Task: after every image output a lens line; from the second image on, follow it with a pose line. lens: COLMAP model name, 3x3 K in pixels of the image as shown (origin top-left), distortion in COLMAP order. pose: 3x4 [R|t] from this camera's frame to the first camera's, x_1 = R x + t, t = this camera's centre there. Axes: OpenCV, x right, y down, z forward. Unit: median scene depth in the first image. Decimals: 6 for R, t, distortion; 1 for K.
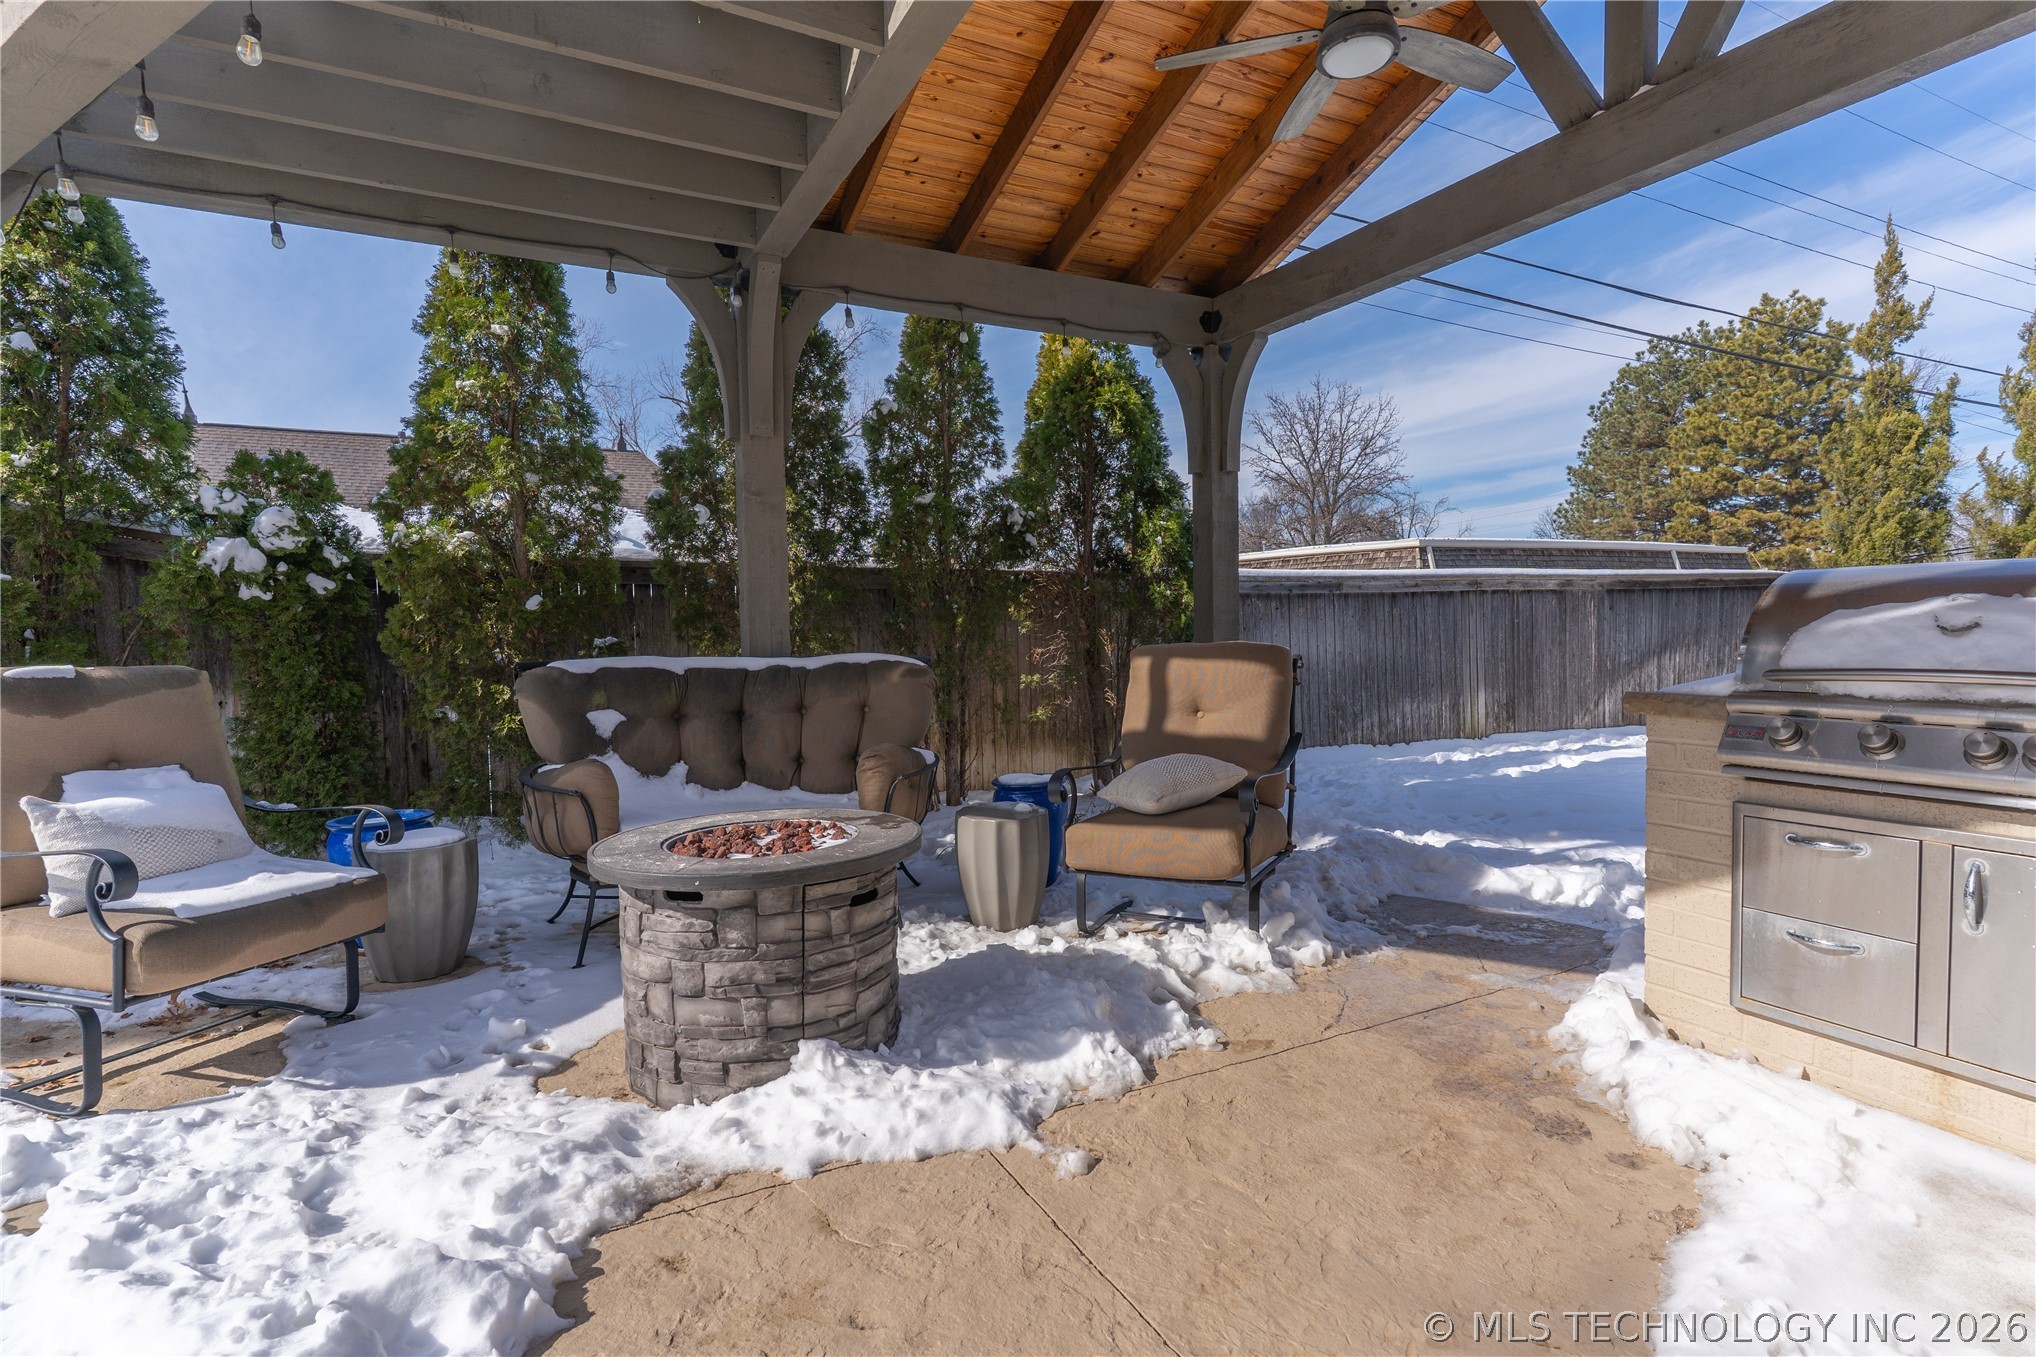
lens RADIAL K [[975.4, 0, 1012.2], [0, 975.4, 676.4], [0, 0, 1]] dist [-0.003468, 0.000093]
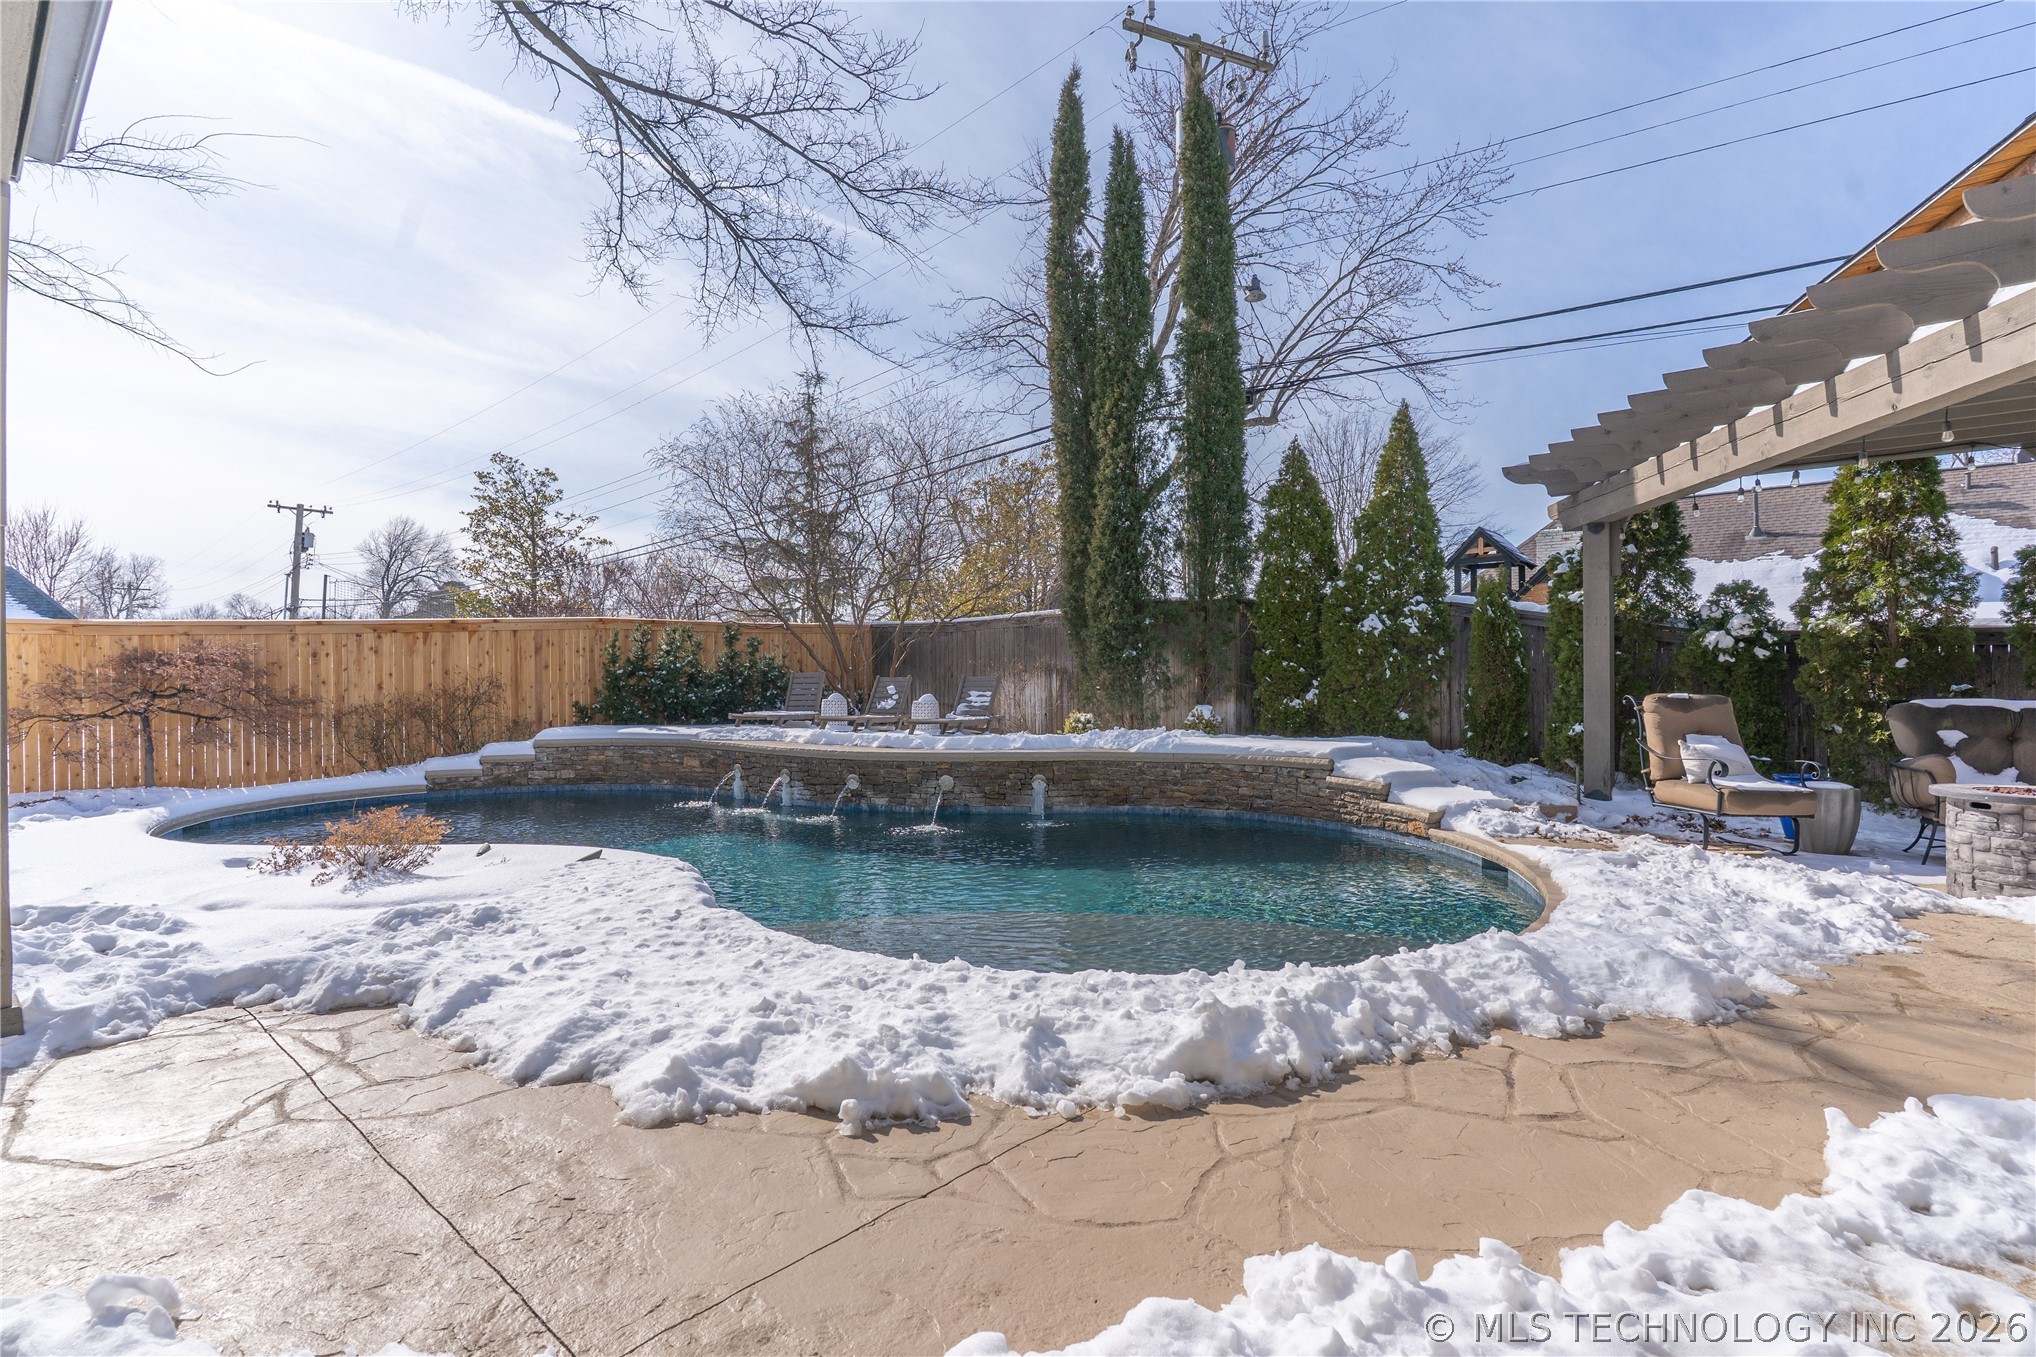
lens RADIAL K [[975.4, 0, 1008.0], [0, 975.4, 679.7], [0, 0, 1]] dist [-0.003468, 0.000093]
pose [[0.371571, 0.021650, -0.928152, 0.486891], [-0.047887, 0.998844, 0.004128, 0.017313], [0.927169, 0.042912, 0.372179, -1.038822]]
